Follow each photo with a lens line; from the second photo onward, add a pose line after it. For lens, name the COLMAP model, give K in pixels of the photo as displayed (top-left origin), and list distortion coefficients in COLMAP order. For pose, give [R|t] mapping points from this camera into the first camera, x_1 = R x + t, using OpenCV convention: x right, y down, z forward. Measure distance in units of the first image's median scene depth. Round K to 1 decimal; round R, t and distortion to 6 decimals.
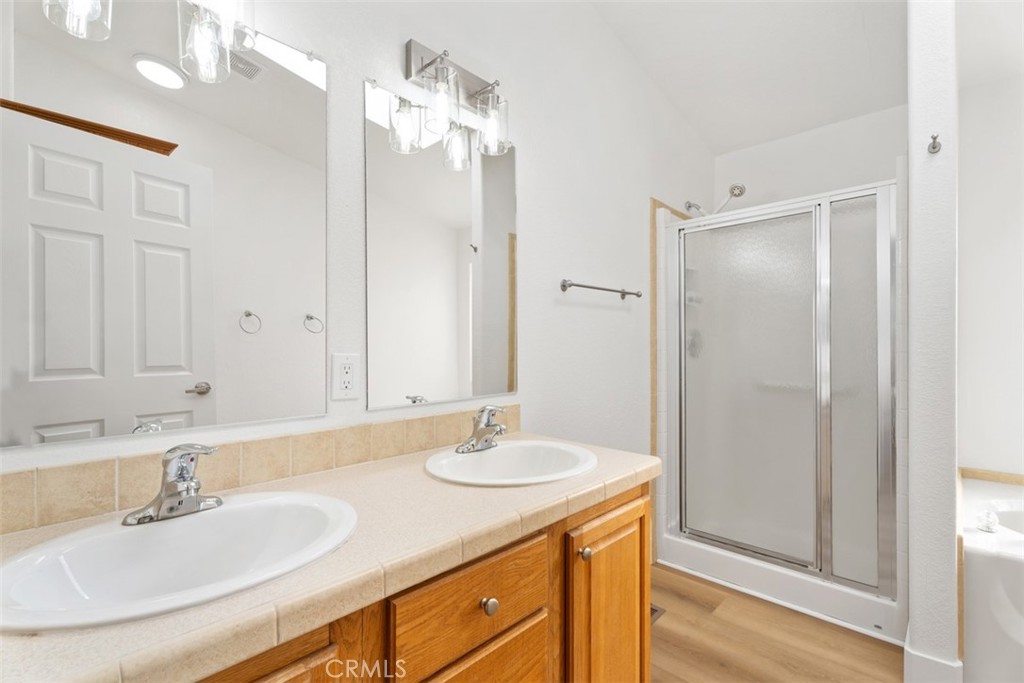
lens RADIAL K [[465.1, 0, 512.0], [0, 465.1, 341.5], [0, 0, 1]] dist [-0.017407, 0.000290]
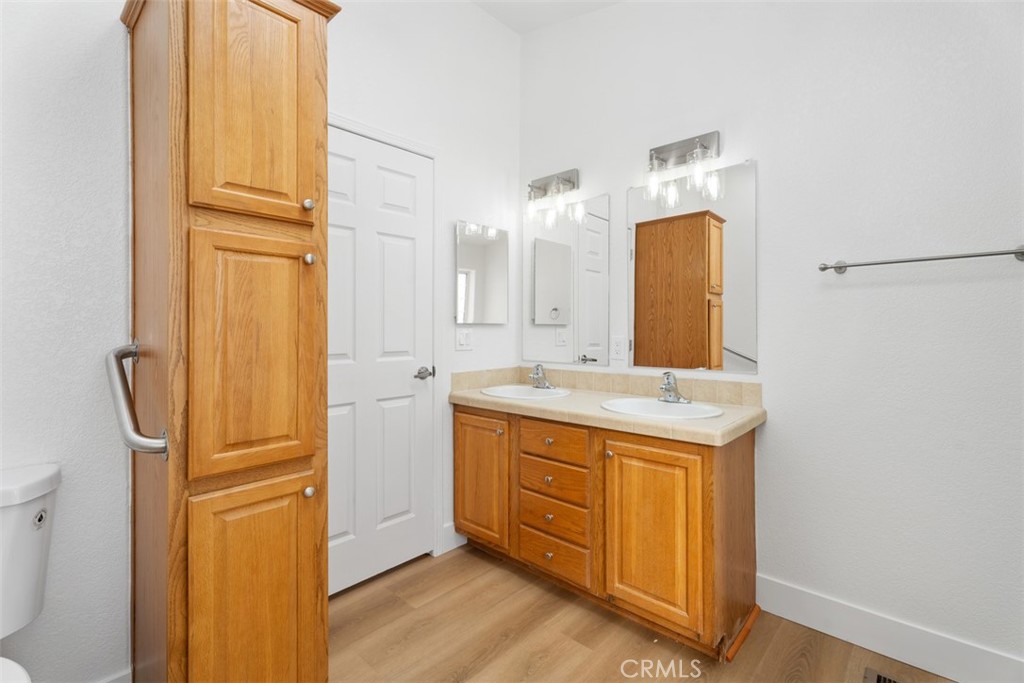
lens RADIAL K [[456.6, 0, 518.6], [0, 456.6, 333.1], [0, 0, 1]] dist [0.002223, 0.000370]
pose [[0.036315, 0.006139, -0.999322, 1.679643], [0.005576, 0.999964, 0.006345, 0.000033], [0.999325, -0.005803, 0.036279, 0.557889]]
